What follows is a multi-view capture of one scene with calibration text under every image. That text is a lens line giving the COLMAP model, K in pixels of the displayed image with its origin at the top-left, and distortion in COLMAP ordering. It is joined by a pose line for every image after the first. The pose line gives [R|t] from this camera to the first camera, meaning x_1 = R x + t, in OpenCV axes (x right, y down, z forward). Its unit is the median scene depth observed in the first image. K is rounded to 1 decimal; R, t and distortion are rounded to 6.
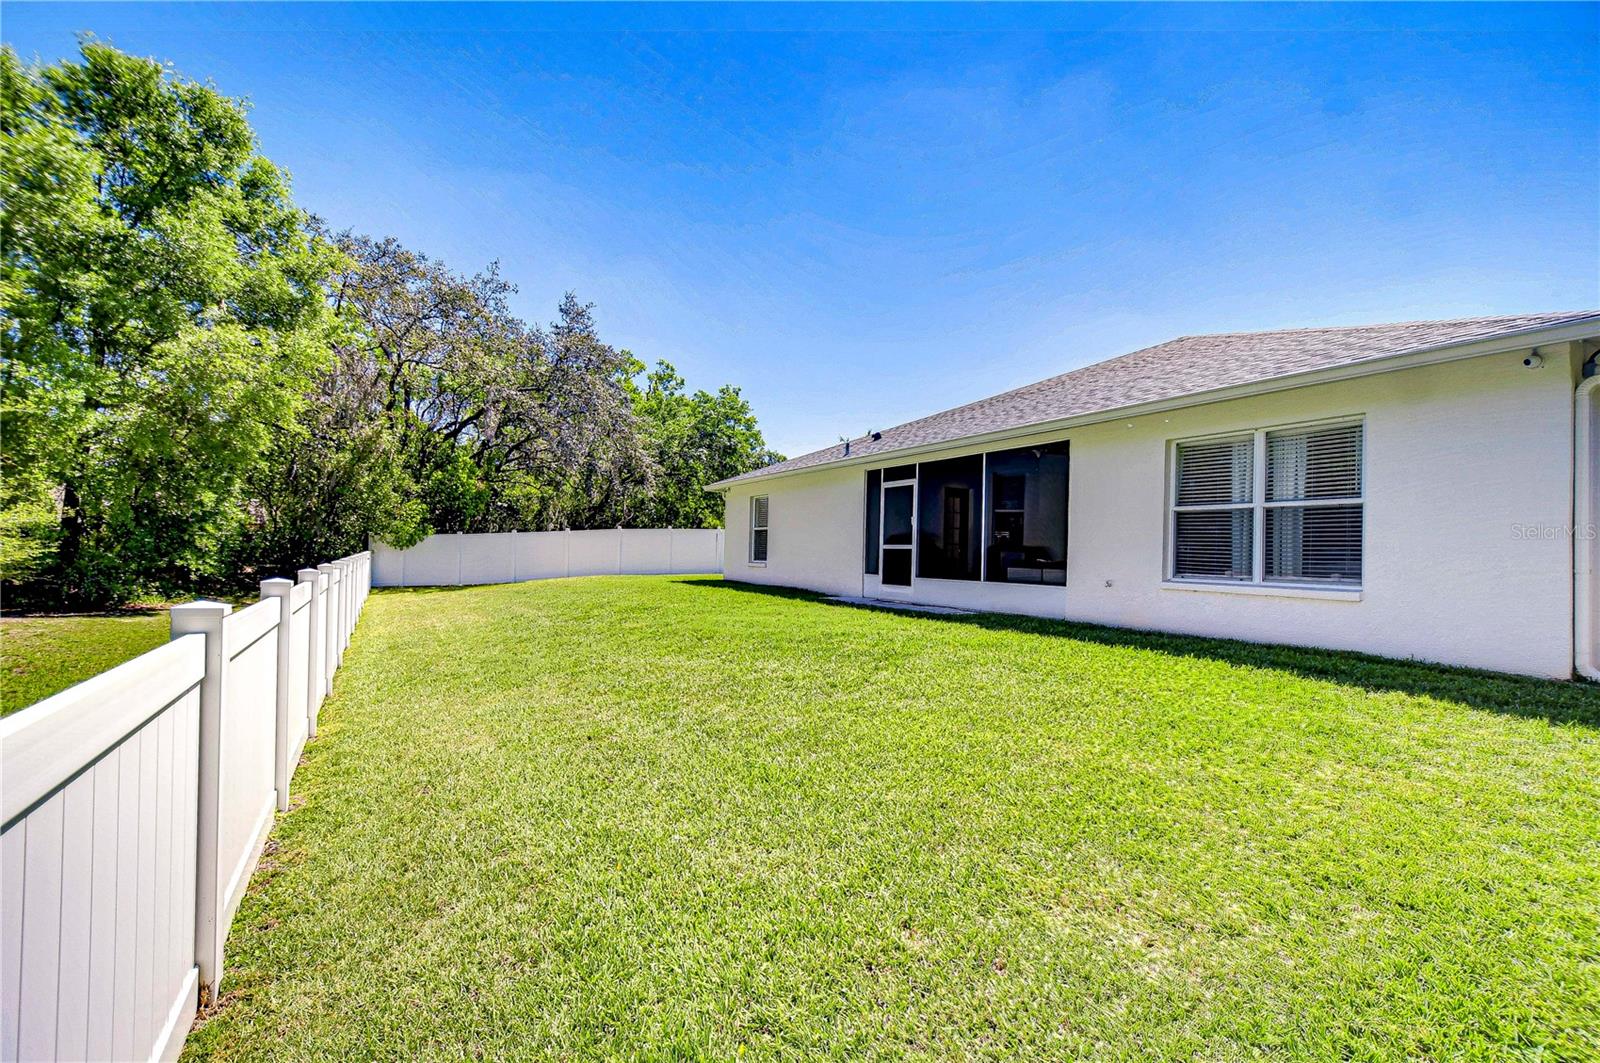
lens RADIAL K [[701.6, 0, 802.3], [0, 701.6, 549.0], [0, 0, 1]] dist [0.003706, -0.005330]
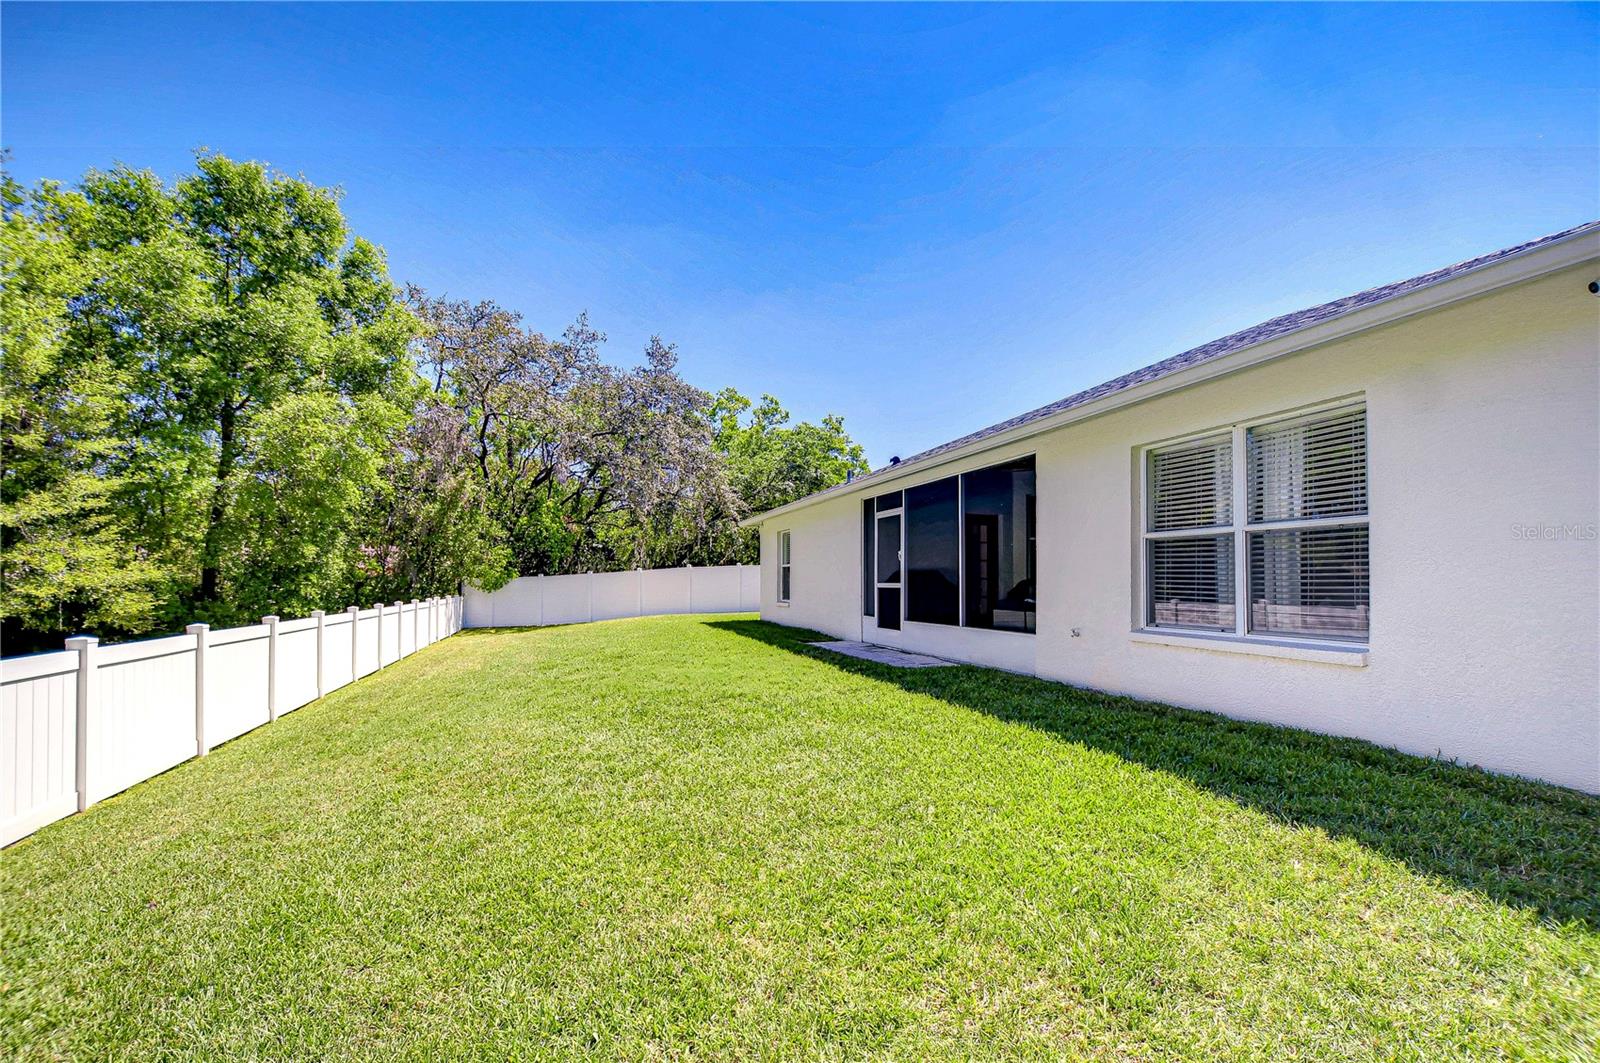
lens RADIAL K [[701.6, 0, 801.8], [0, 701.6, 574.1], [0, 0, 1]] dist [0.003706, -0.005330]
pose [[0.979158, -0.024951, -0.201563, 0.201487], [0.023544, 0.999679, -0.009375, -0.011025], [0.201732, 0.004434, 0.979431, 0.110507]]
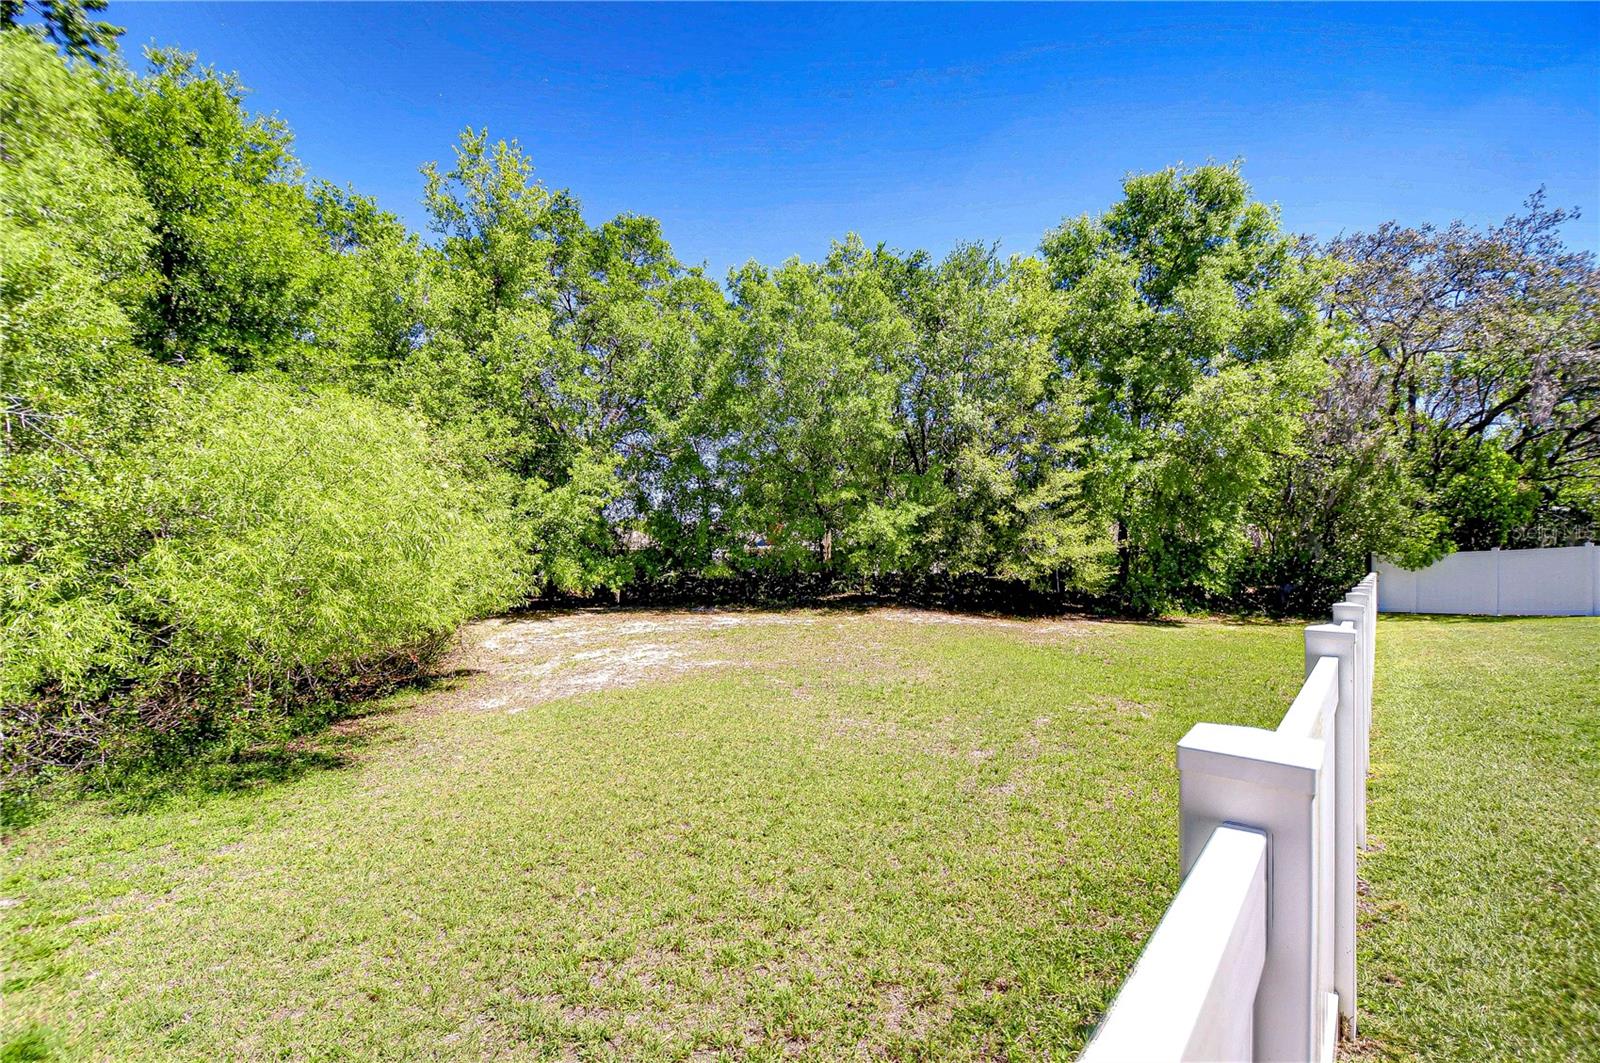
lens RADIAL K [[701.6, 0, 808.4], [0, 701.6, 557.4], [0, 0, 1]] dist [0.003706, -0.005330]
pose [[0.346986, -0.023881, -0.937566, -0.030258], [0.007019, 0.999714, -0.022867, -0.001176], [0.937844, 0.001354, 0.347054, -0.008987]]
